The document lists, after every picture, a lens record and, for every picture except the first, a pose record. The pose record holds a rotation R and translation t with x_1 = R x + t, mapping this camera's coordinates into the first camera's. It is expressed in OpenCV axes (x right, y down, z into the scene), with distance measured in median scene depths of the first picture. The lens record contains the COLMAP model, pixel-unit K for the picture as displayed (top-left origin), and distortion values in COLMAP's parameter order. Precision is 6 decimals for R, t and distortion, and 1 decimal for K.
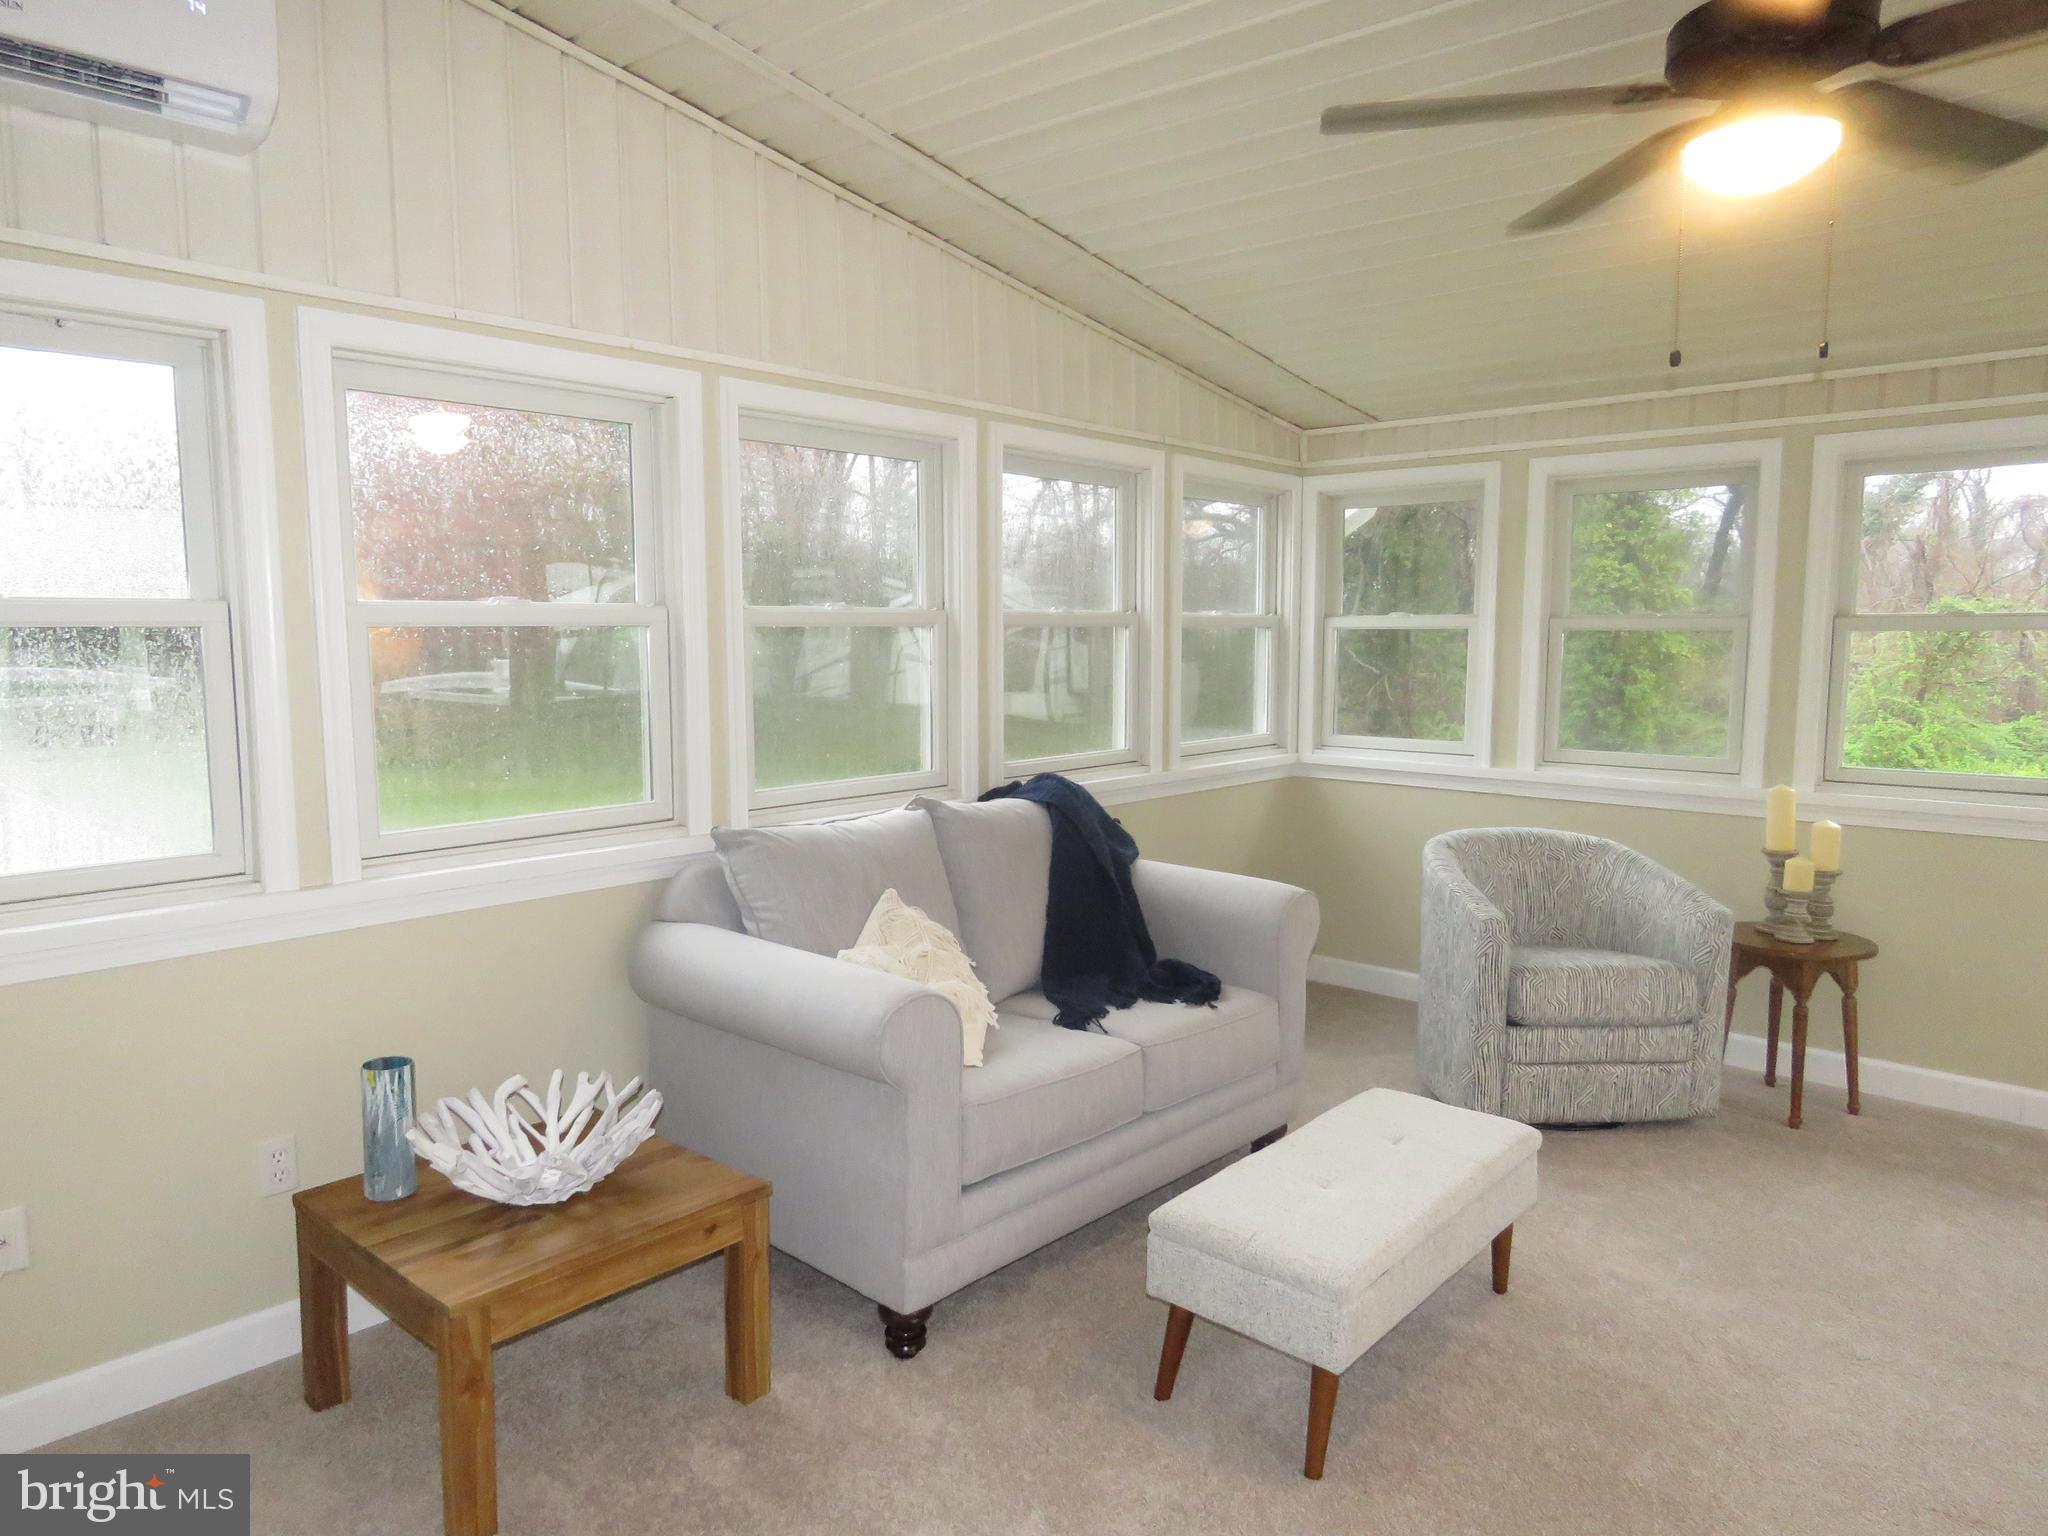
lens RADIAL K [[1307.9, 0, 1023.3], [0, 1307.9, 765.9], [0, 0, 1]] dist [-0.018278, 0.016914]
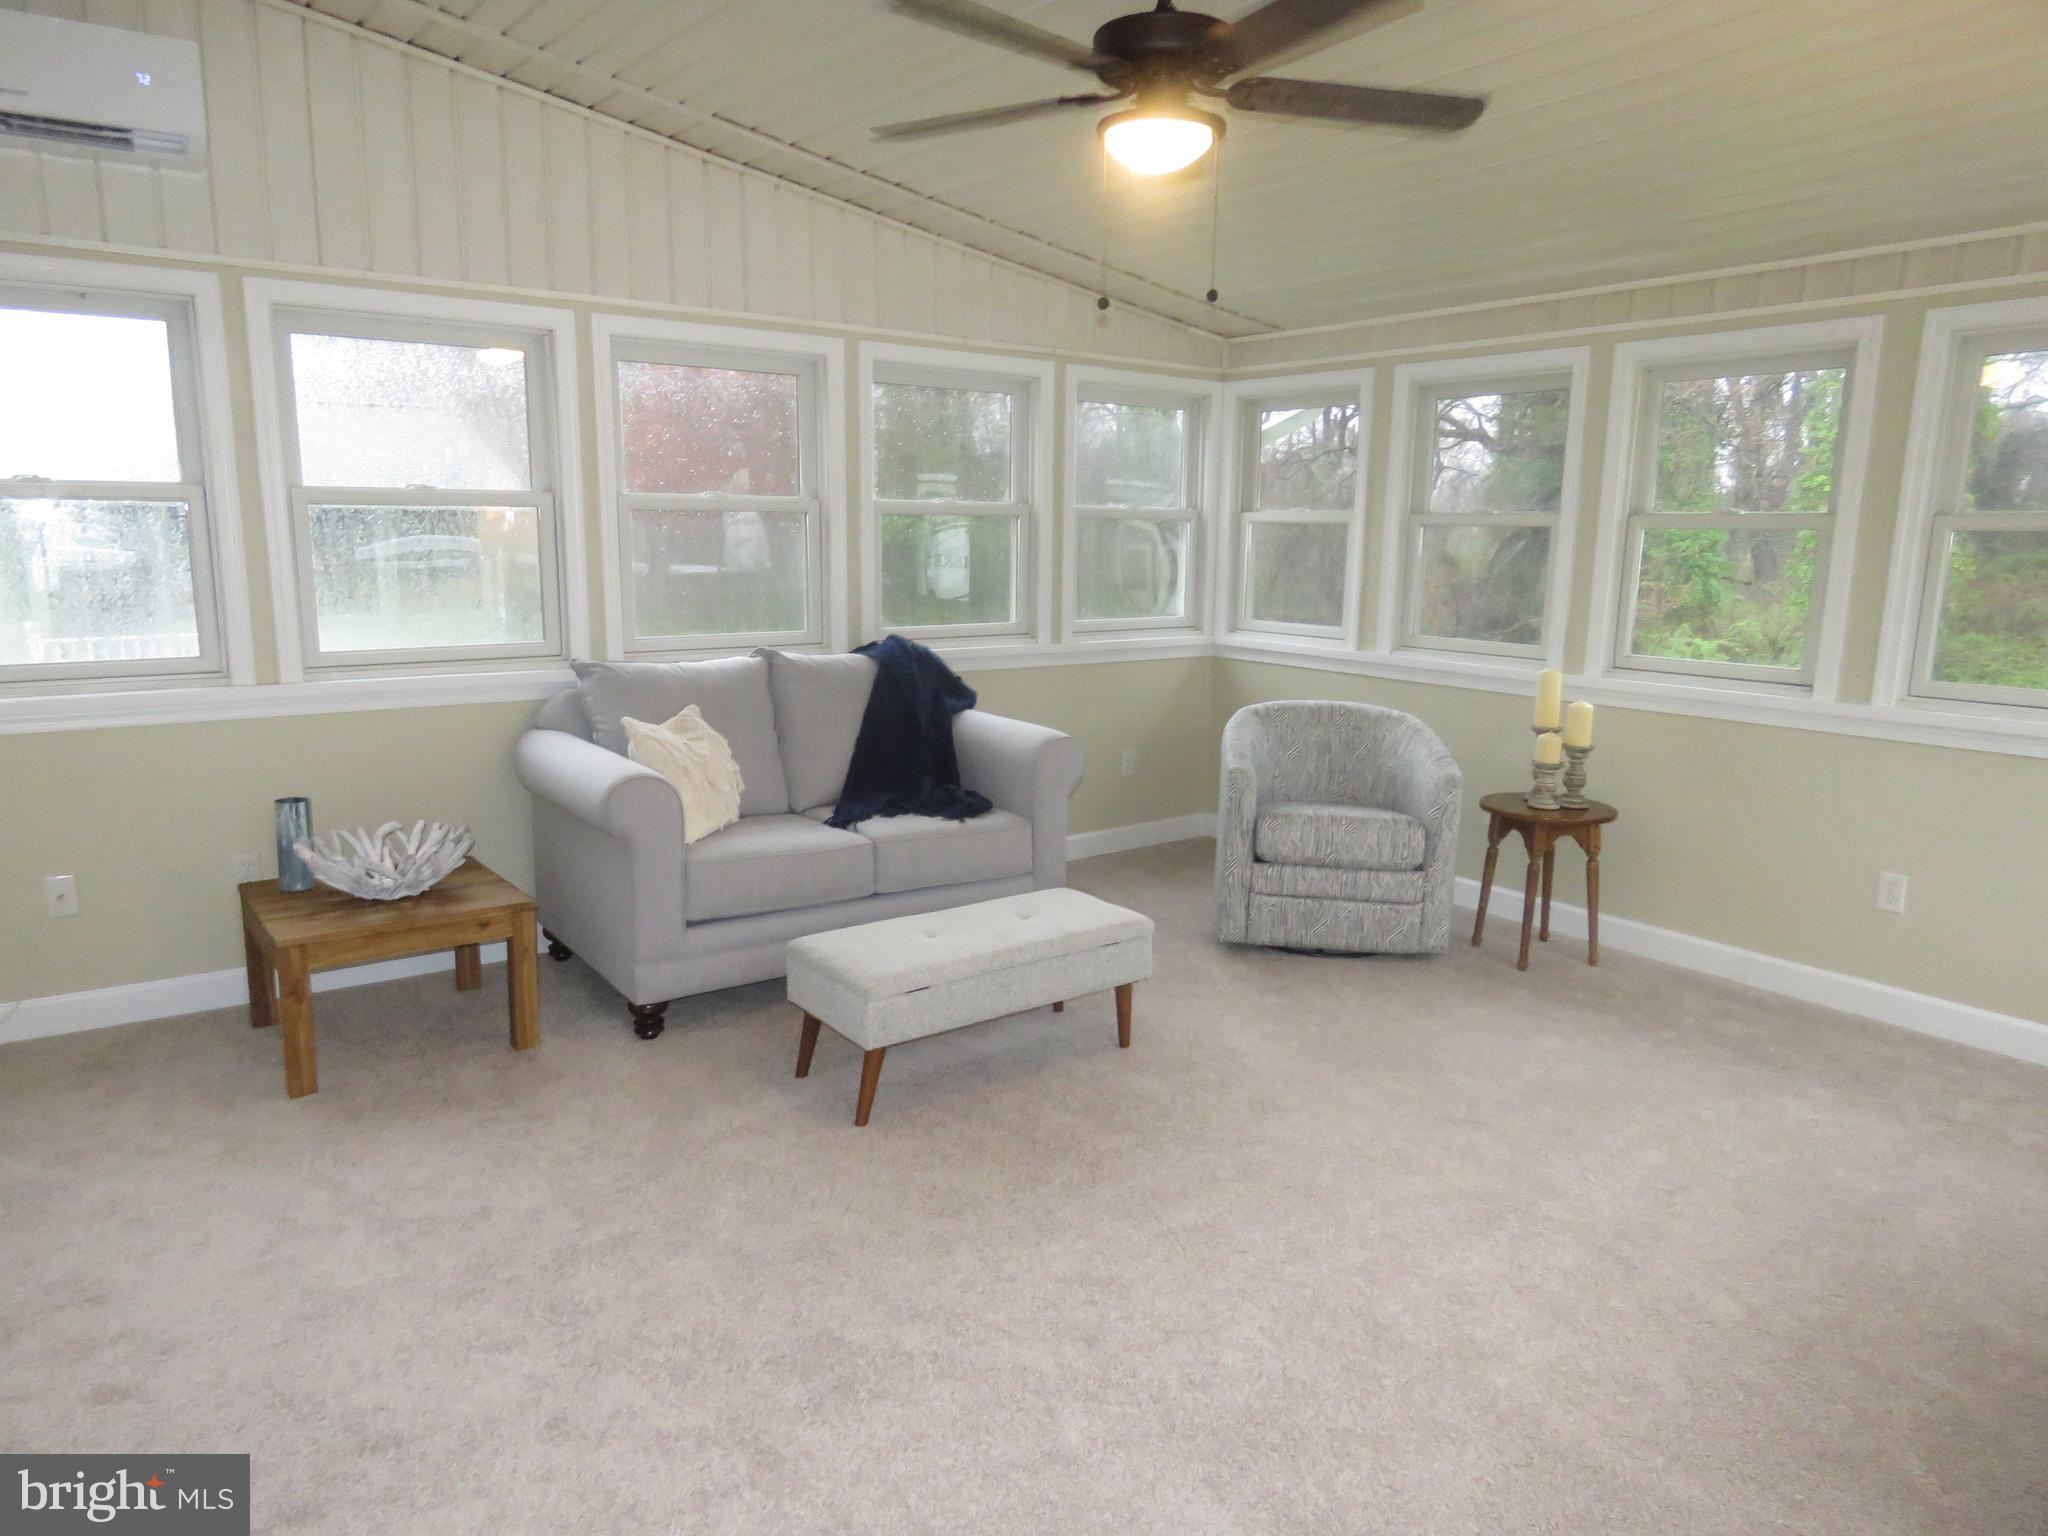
lens RADIAL K [[1307.9, 0, 1018.2], [0, 1307.9, 765.4], [0, 0, 1]] dist [-0.018278, 0.016914]
pose [[0.982161, 0.047903, -0.181838, 0.369314], [-0.033910, 0.996274, 0.079301, 0.026402], [0.184959, -0.071721, 0.980126, -0.186428]]
